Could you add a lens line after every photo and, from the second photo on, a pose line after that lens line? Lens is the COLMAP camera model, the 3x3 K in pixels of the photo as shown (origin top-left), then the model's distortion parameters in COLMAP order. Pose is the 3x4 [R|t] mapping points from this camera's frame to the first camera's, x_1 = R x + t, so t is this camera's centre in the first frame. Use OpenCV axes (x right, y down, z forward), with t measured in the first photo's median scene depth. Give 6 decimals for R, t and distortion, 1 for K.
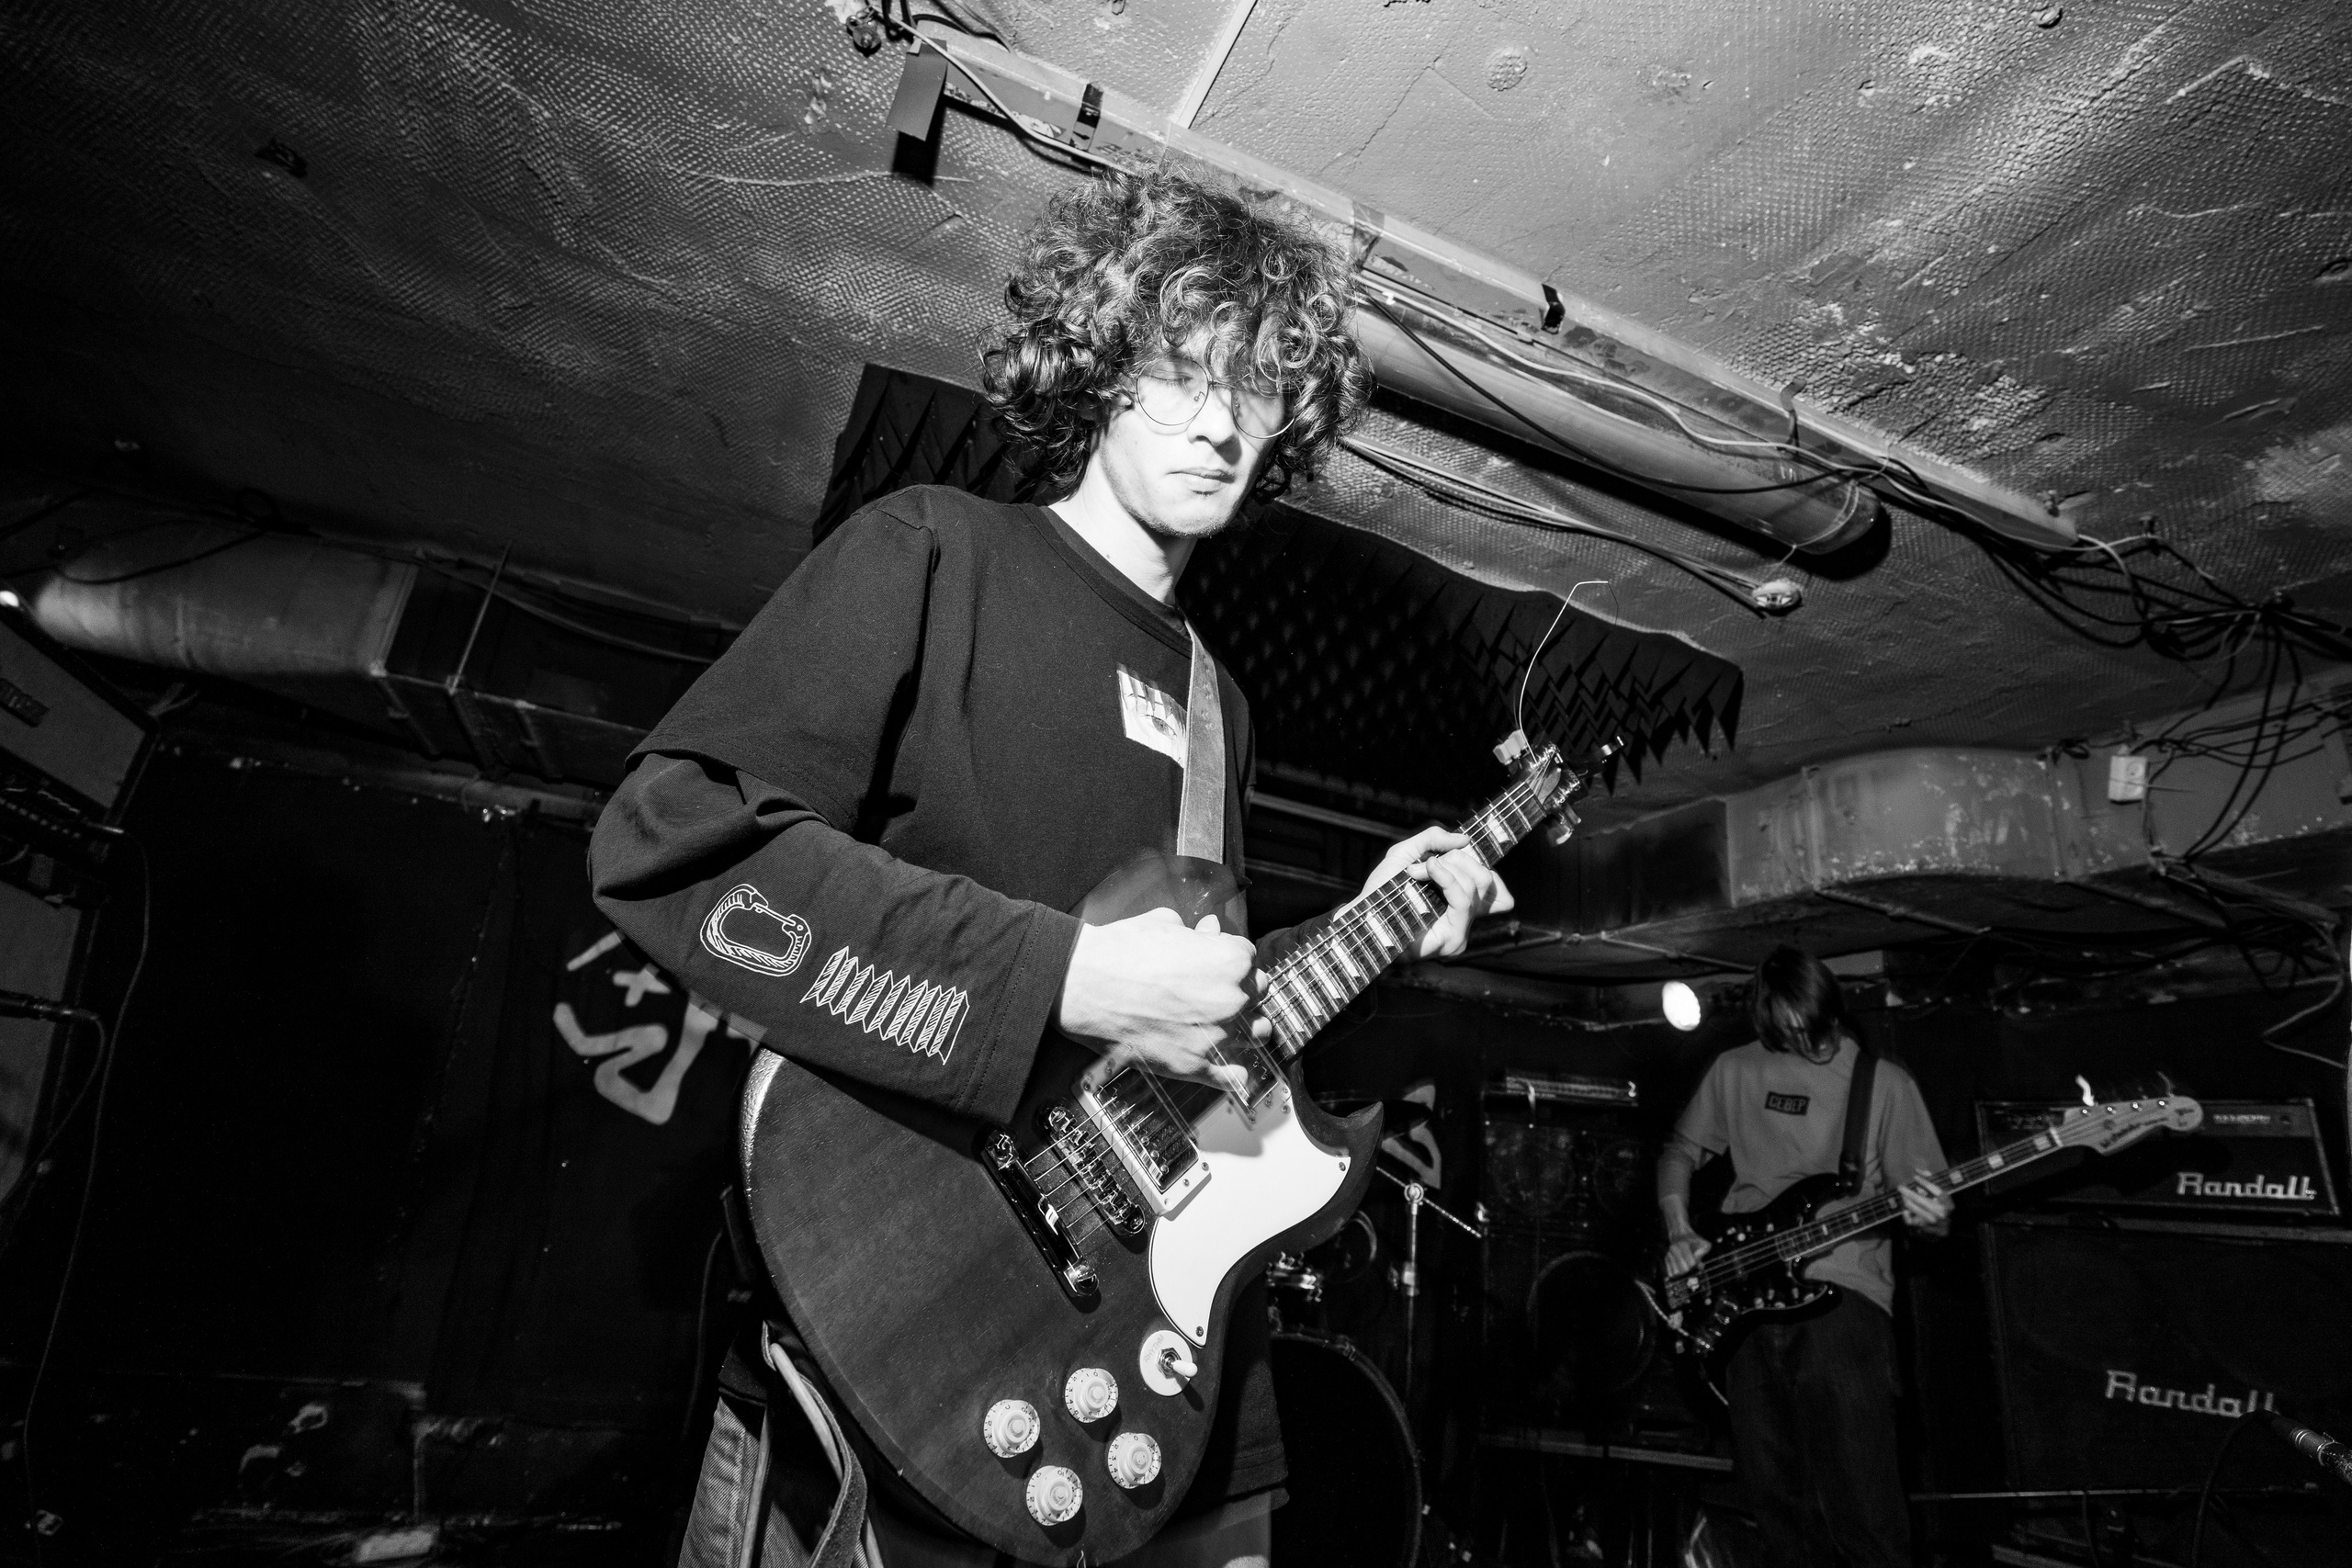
lens RADIAL K [[1144.9, 0, 1177.9], [0, 1144.9, 722.0], [0, 0, 1]] dist [-0.050376, 0.032066]
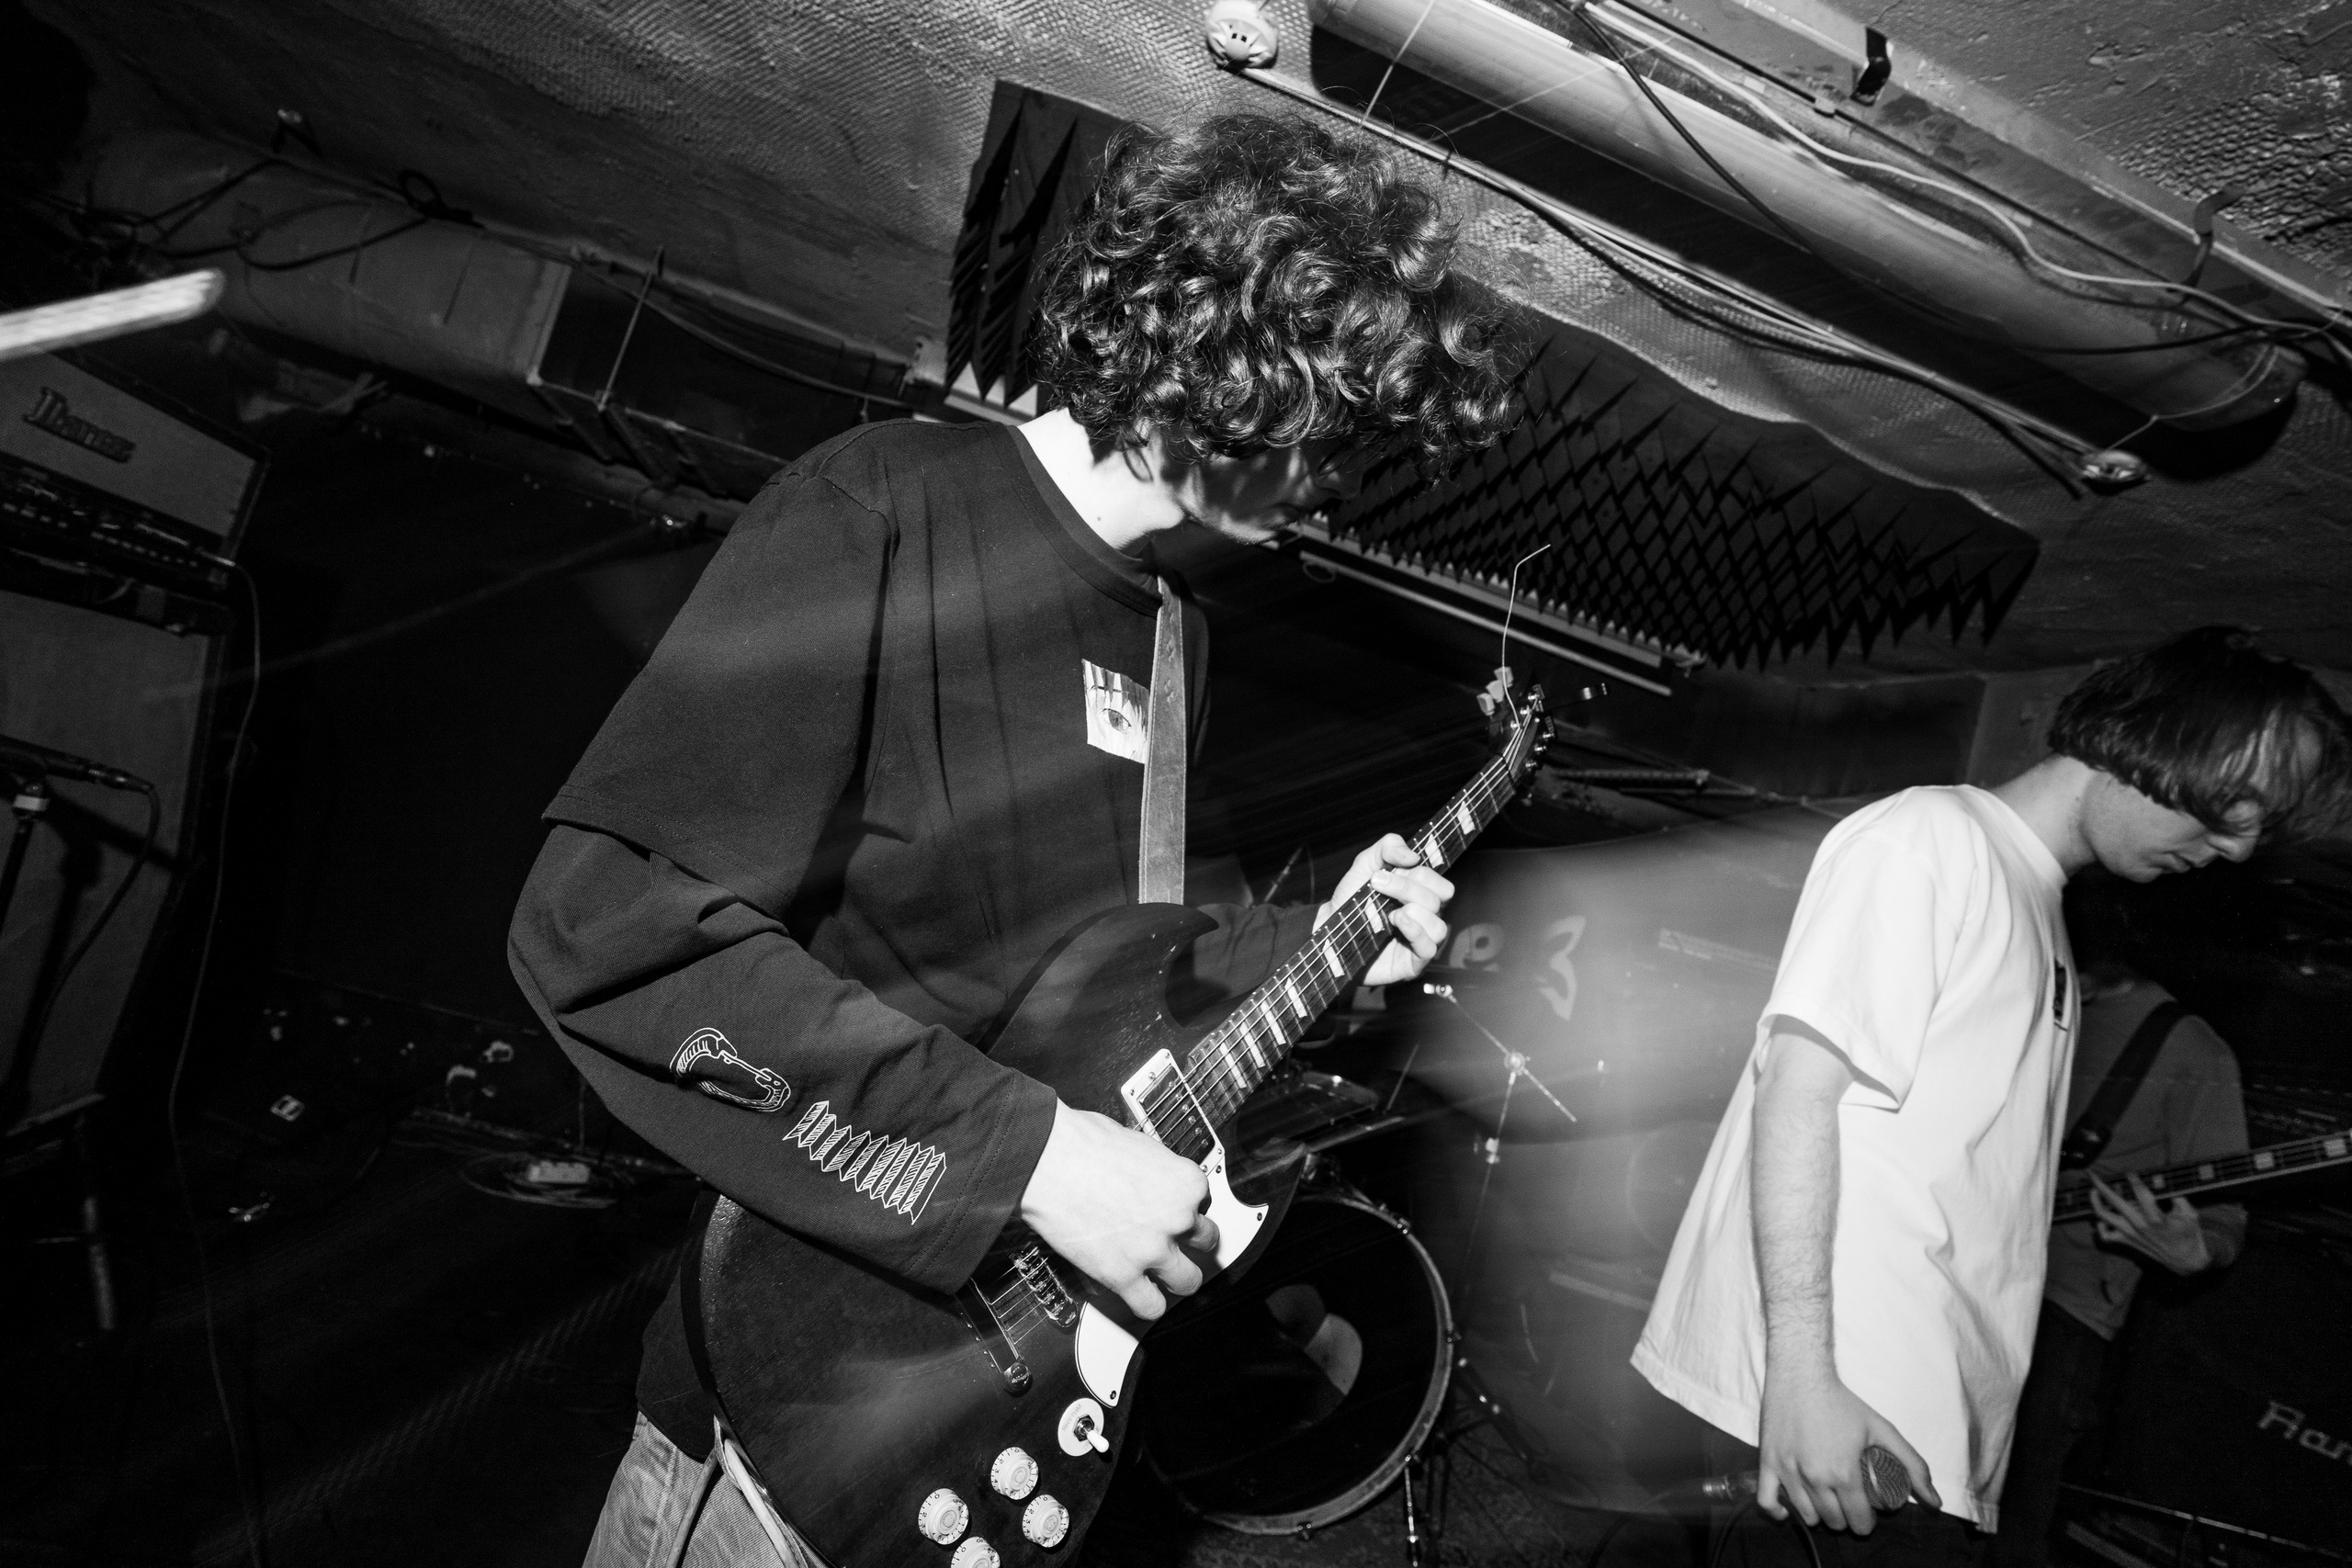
lens RADIAL K [[1187.0, 0, 1162.3], [0, 1187.0, 750.1], [0, 0, 1]] dist [-0.049428, 0.028544]
pose [[0.977475, 0.142430, -0.155747, 0.043540], [-0.101578, 0.964344, 0.244381, -0.053685], [0.185001, -0.223056, 0.957090, 0.074492]]
